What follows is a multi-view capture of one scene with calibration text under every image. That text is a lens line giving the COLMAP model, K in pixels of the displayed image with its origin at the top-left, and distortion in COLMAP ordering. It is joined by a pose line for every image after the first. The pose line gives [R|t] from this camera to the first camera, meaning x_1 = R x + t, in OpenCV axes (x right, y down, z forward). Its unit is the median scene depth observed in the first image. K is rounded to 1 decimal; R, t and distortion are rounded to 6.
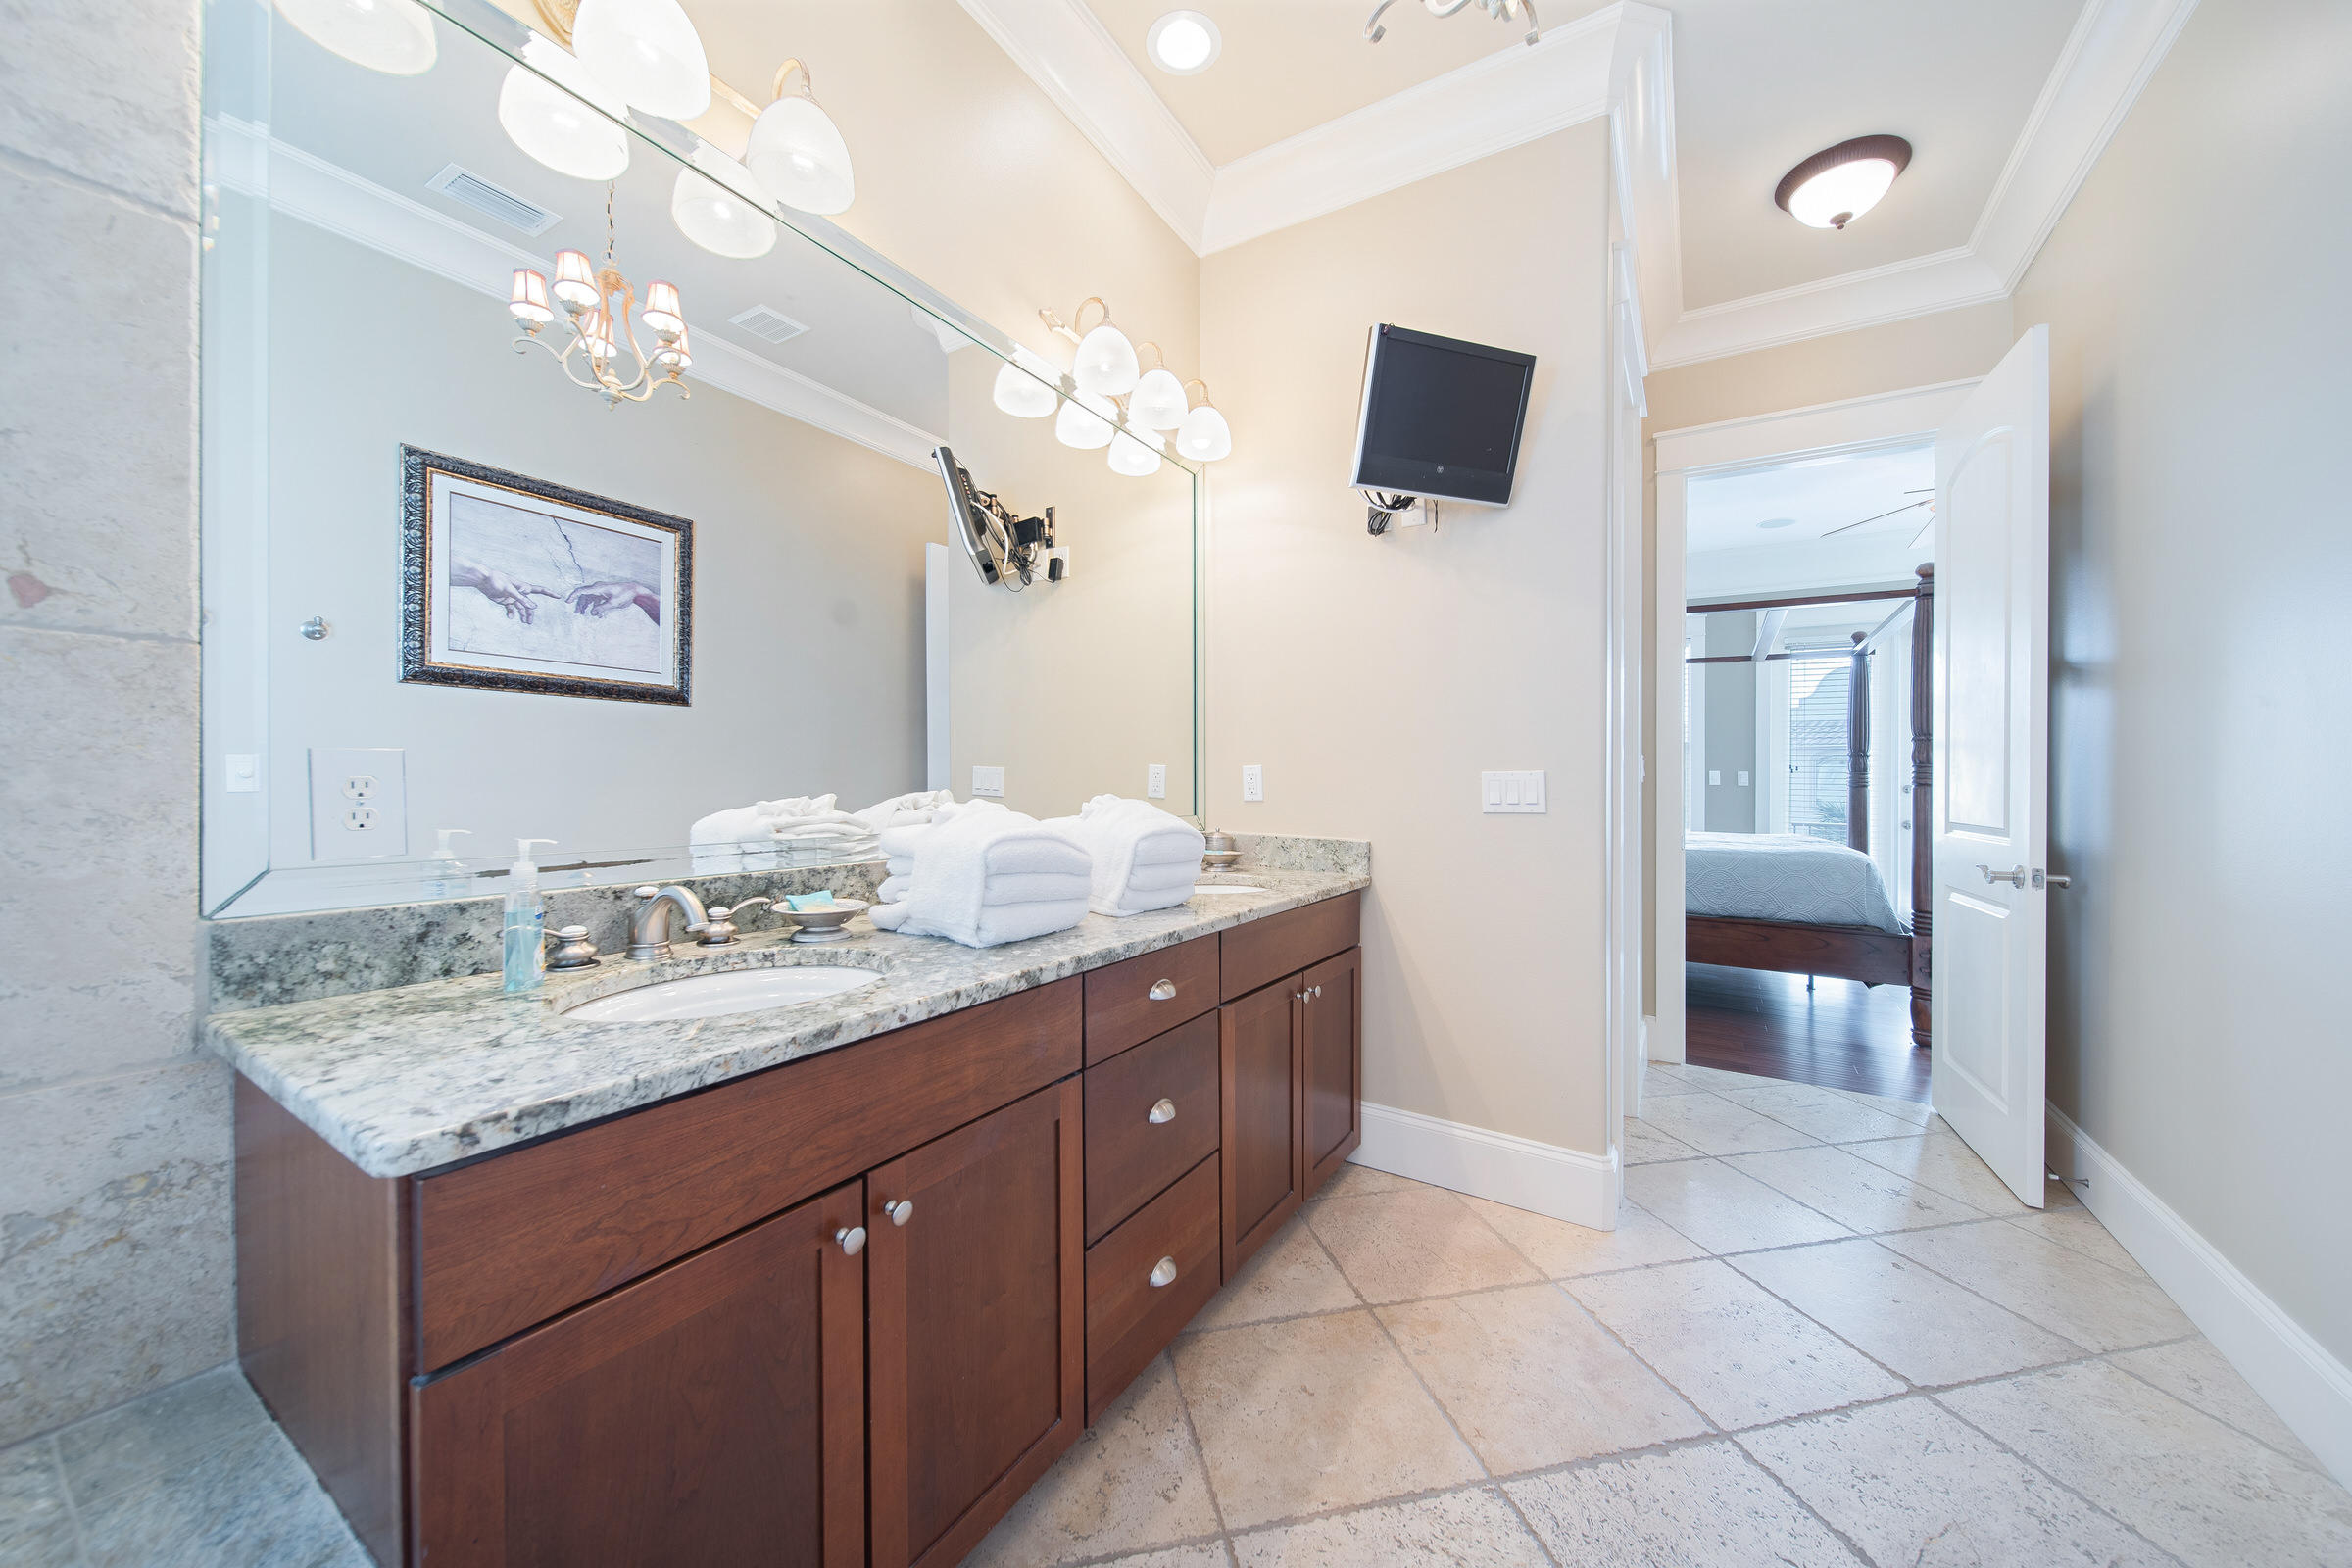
lens RADIAL K [[836.7, 0, 1155.2], [0, 836.7, 782.1], [0, 0, 1]] dist [-0.001140, -0.000626]
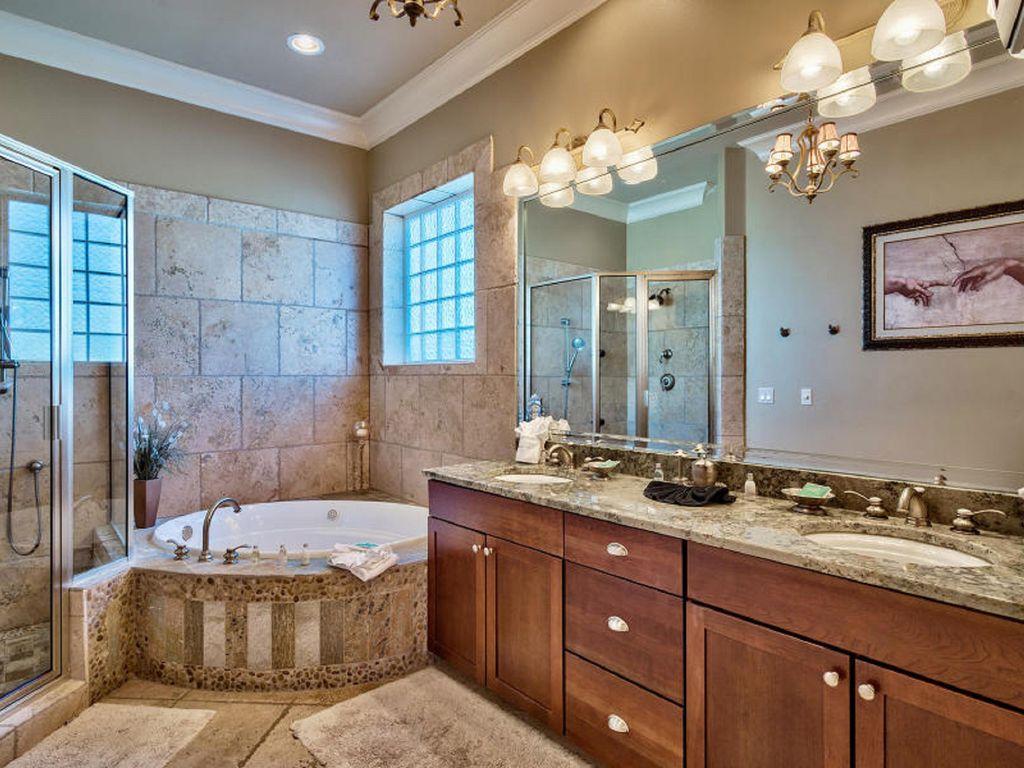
lens RADIAL K [[581.9, 0, 508.7], [0, 581.9, 379.9], [0, 0, 1]] dist [0.003952, -0.005195]
pose [[-0.286896, -0.009214, -0.957918, 0.594551], [-0.003768, 0.999957, -0.008490, -0.035962], [0.957954, 0.001173, -0.286918, 0.577486]]
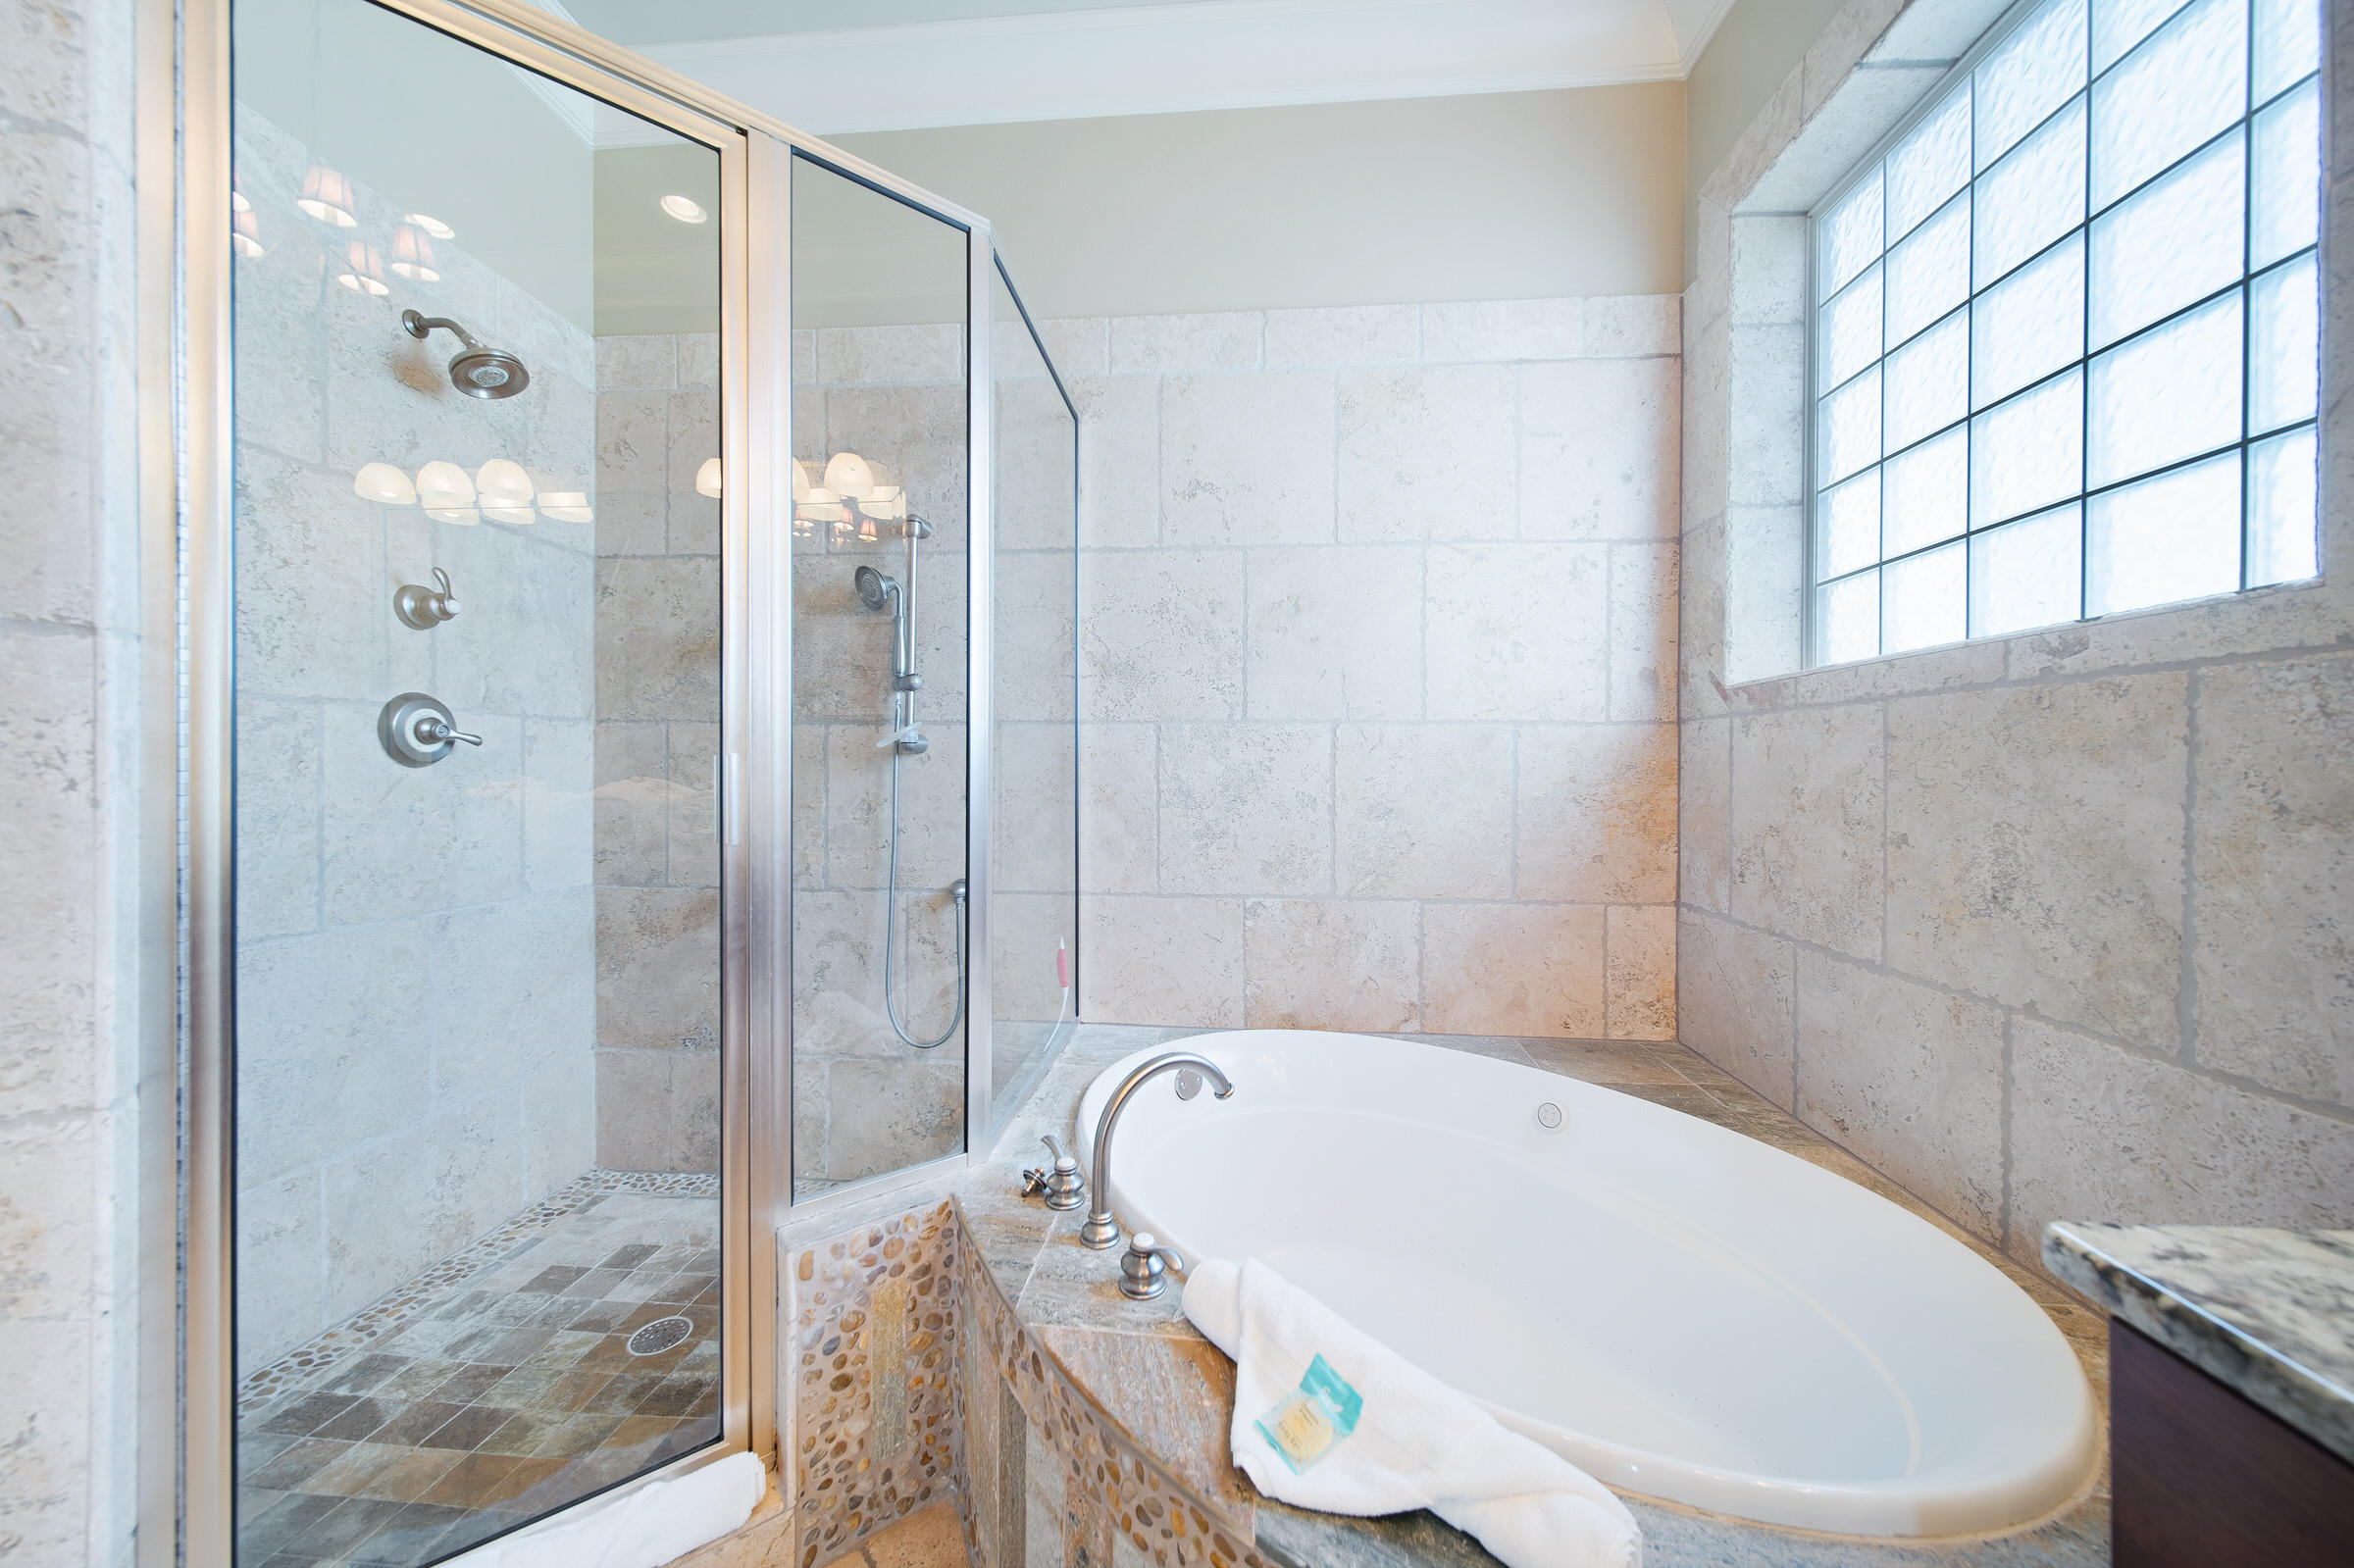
lens RADIAL K [[837.3, 0, 1180.1], [0, 837.3, 771.5], [0, 0, 1]] dist [-0.001140, -0.000626]
pose [[-0.879374, -0.022225, -0.475612, 0.059360], [-0.022357, 0.999736, -0.005382, -0.002029], [0.475606, 0.005901, -0.879639, 0.277815]]
